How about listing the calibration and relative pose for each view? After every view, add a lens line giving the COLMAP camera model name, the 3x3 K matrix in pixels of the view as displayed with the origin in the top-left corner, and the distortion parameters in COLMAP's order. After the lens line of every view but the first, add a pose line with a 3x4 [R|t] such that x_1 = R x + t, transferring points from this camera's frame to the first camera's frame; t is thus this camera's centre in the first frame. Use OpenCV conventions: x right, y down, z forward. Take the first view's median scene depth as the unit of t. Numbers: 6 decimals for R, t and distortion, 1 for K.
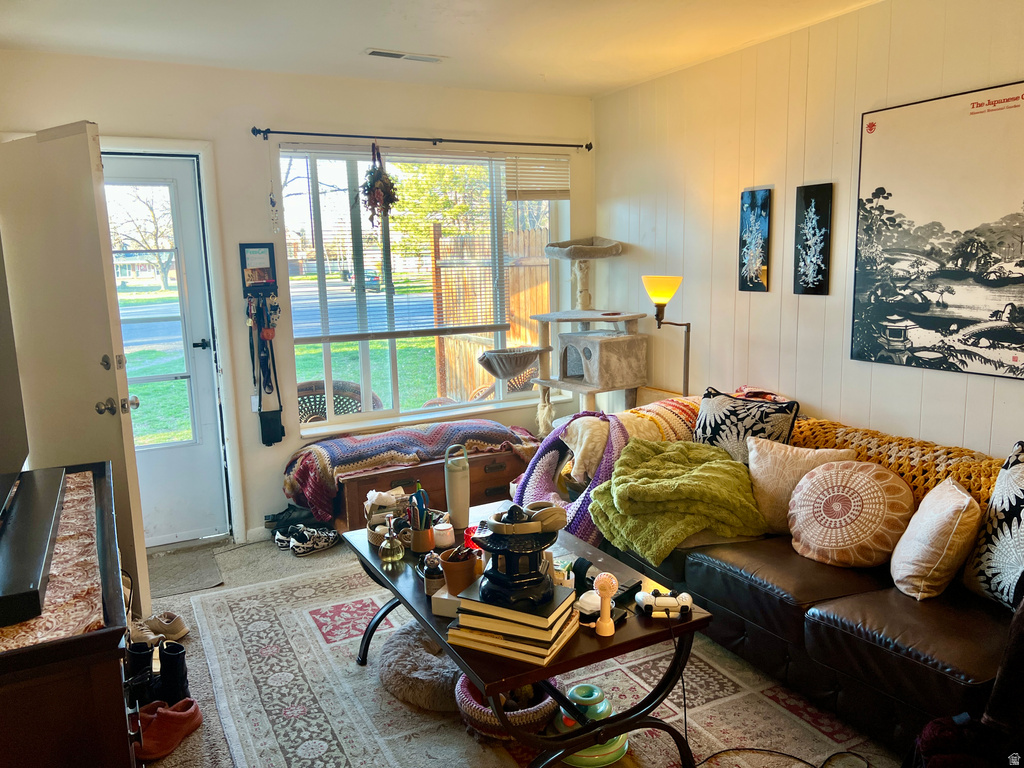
lens RADIAL K [[770.6, 0, 510.2], [0, 770.6, 386.3], [0, 0, 1]] dist [0.001607, 0.000196]
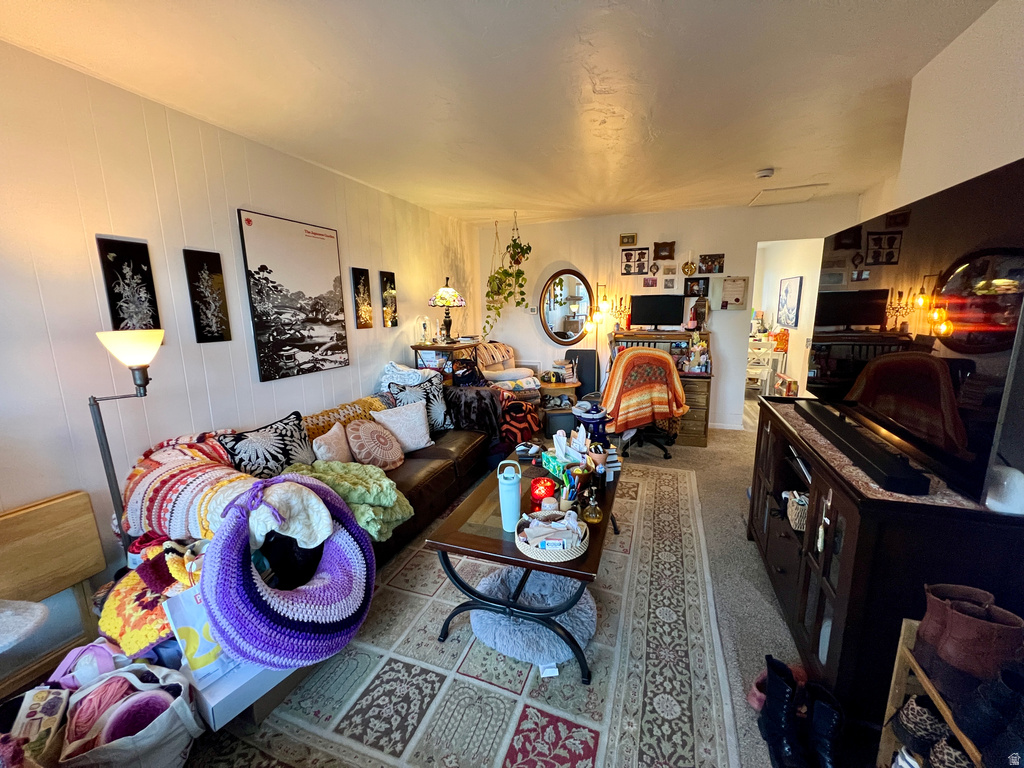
lens RADIAL K [[407.9, 0, 510.5], [0, 407.9, 382.2], [0, 0, 1]] dist [-0.000048, 0.000001]
pose [[-0.665368, -0.095609, 0.740368, -0.474491], [0.158354, 0.951119, 0.265136, -0.179888], [-0.729527, 0.293653, -0.617704, 1.245725]]
